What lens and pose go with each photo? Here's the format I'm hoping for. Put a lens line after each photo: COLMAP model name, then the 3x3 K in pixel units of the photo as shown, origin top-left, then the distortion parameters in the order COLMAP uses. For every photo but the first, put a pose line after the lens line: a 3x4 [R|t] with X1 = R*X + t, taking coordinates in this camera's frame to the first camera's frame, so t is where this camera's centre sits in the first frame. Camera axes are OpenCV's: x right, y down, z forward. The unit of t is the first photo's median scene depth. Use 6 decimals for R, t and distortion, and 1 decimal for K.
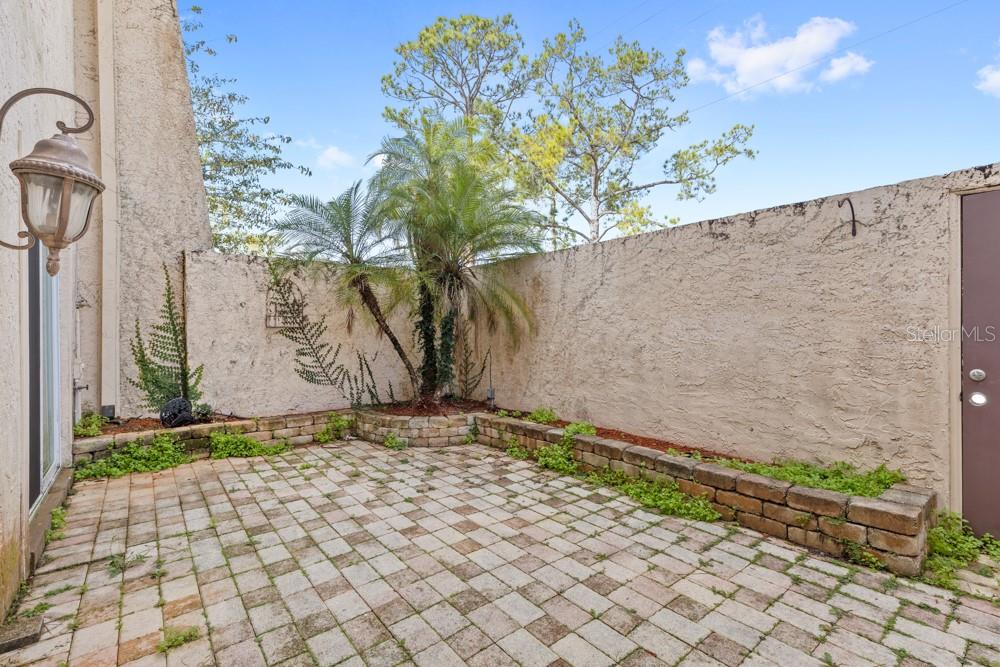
lens RADIAL K [[443.7, 0, 496.1], [0, 443.7, 332.4], [0, 0, 1]] dist [-0.002434, -0.000194]
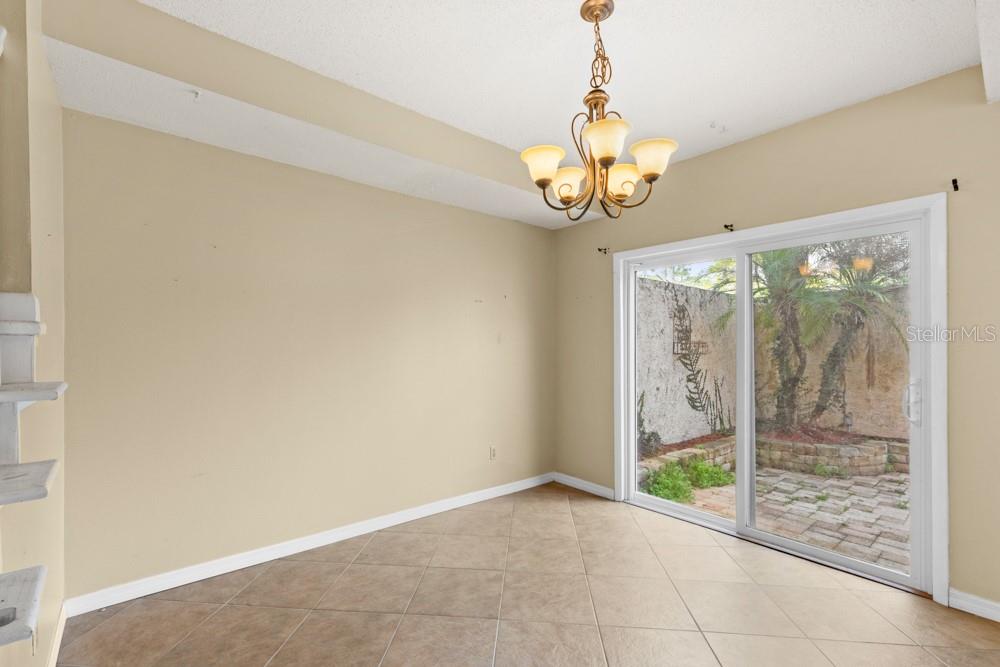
lens RADIAL K [[426.6, 0, 482.5], [0, 426.6, 351.4], [0, 0, 1]] dist [0.001071, 0.000377]
pose [[0.999951, 0.008378, -0.005201, -1.349302], [-0.008359, 0.999958, 0.003726, -0.023810], [0.005232, -0.003682, 0.999980, 0.047364]]
